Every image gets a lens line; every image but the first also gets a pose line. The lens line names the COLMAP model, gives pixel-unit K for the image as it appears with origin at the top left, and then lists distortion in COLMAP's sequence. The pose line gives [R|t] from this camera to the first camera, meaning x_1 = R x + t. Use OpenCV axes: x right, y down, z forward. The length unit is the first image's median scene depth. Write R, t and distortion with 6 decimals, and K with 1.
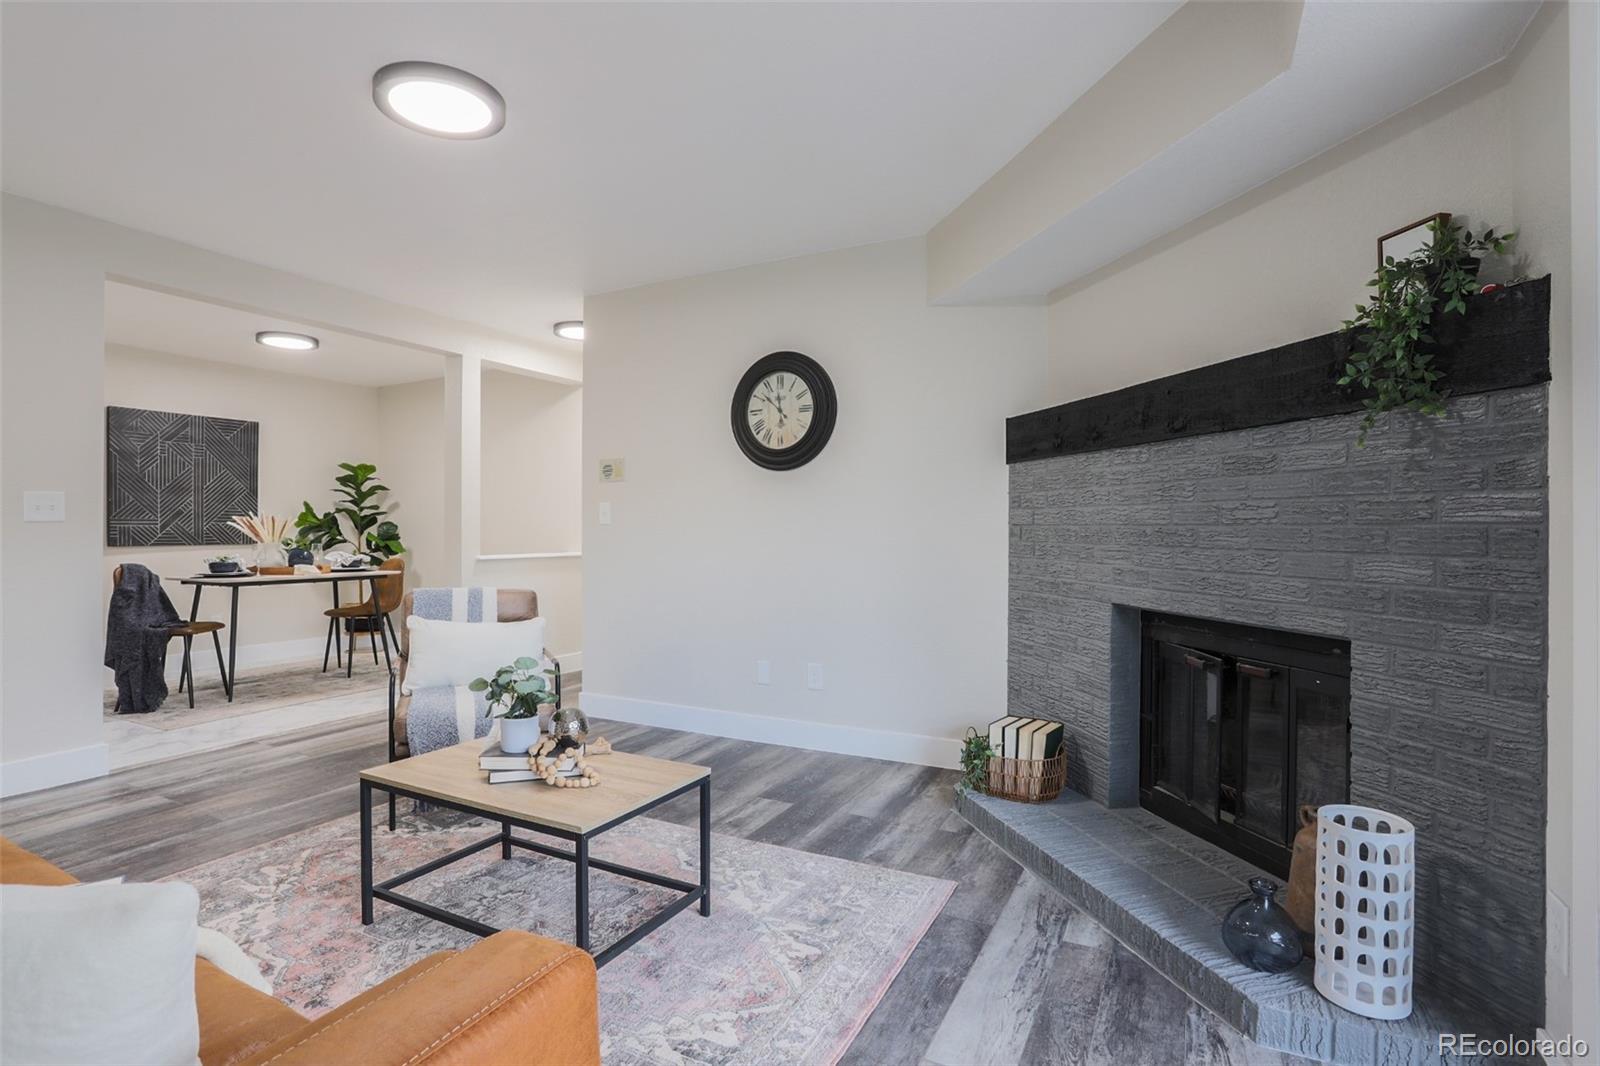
lens RADIAL K [[778.3, 0, 805.3], [0, 778.3, 524.8], [0, 0, 1]] dist [-0.067051, 0.026937]
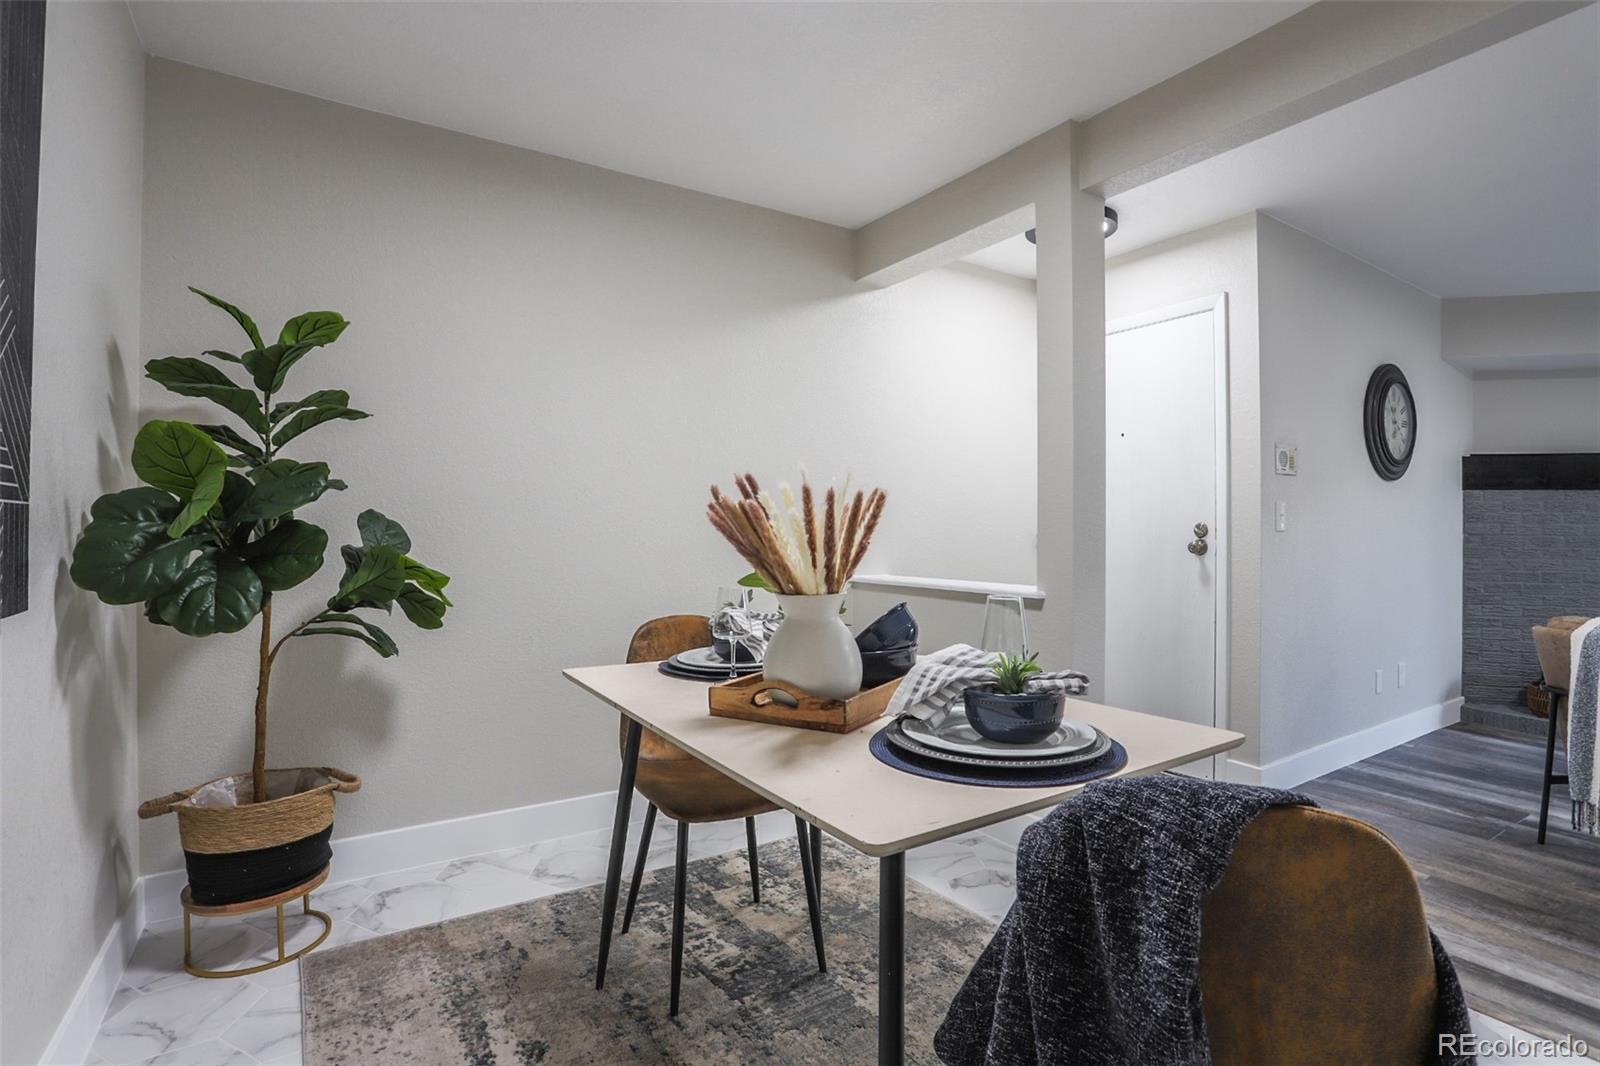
lens RADIAL K [[778.3, 0, 801.9], [0, 778.3, 527.0], [0, 0, 1]] dist [-0.067051, 0.026937]
pose [[0.498420, 0.003951, 0.866926, -0.793375], [-0.011137, 0.999936, 0.001845, -0.001199], [-0.866864, -0.010575, 0.498433, 0.732946]]
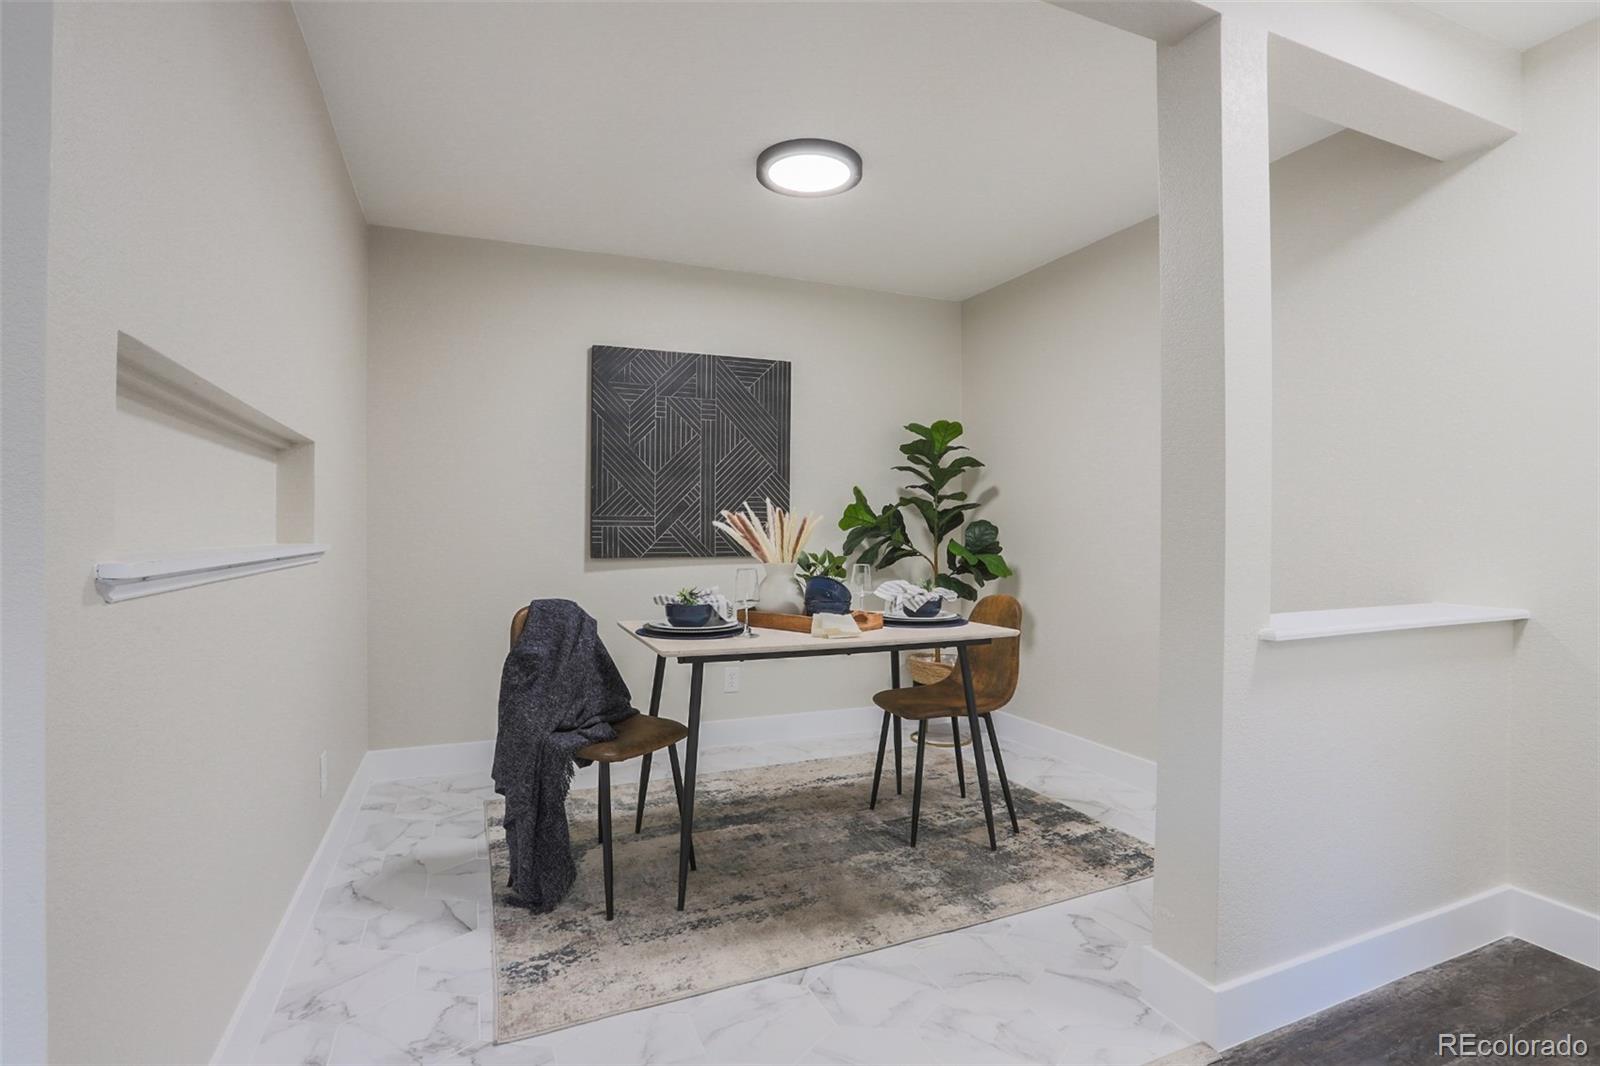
lens RADIAL K [[778.3, 0, 800.0], [0, 778.3, 537.4], [0, 0, 1]] dist [-0.067051, 0.026937]
pose [[0.765622, 0.016047, -0.643091, -0.301890], [-0.002877, 0.999764, 0.021523, -0.003865], [0.643284, -0.014628, 0.765488, 0.511546]]
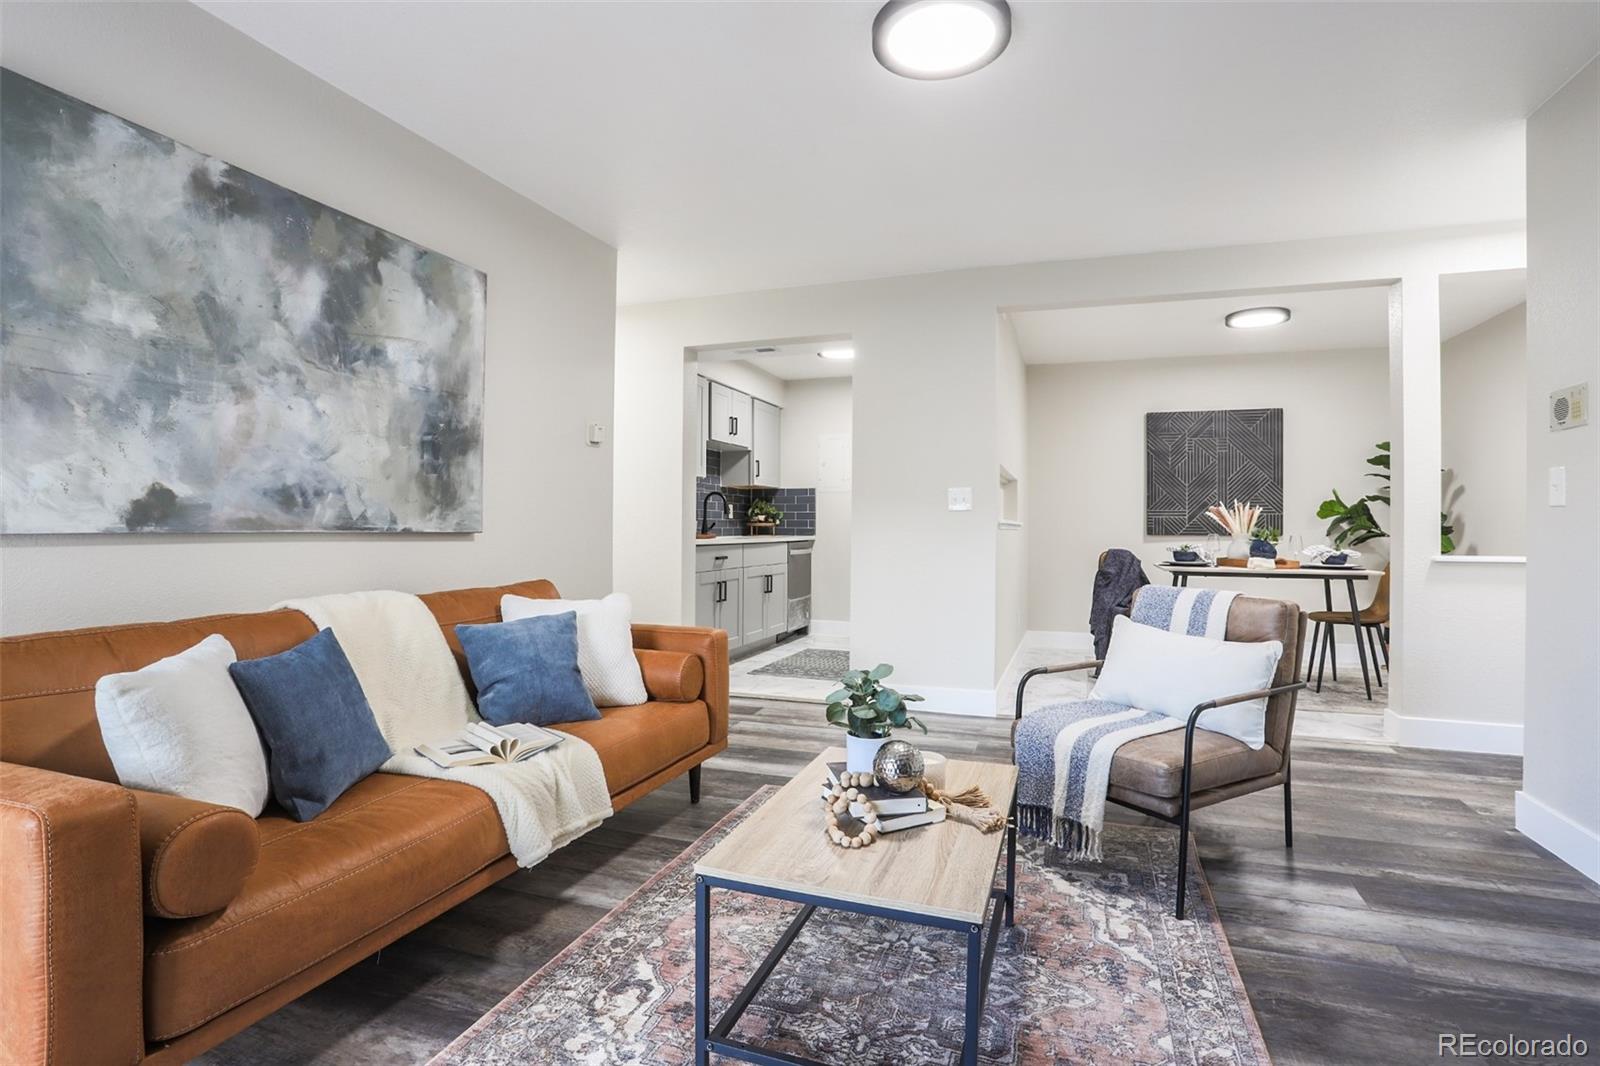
lens RADIAL K [[778.3, 0, 808.0], [0, 778.3, 517.7], [0, 0, 1]] dist [-0.067051, 0.026937]
pose [[0.137351, -0.005684, -0.990506, 0.146239], [0.000448, 0.999984, -0.005676, 0.007669], [0.990522, 0.000336, 0.137351, 0.274435]]
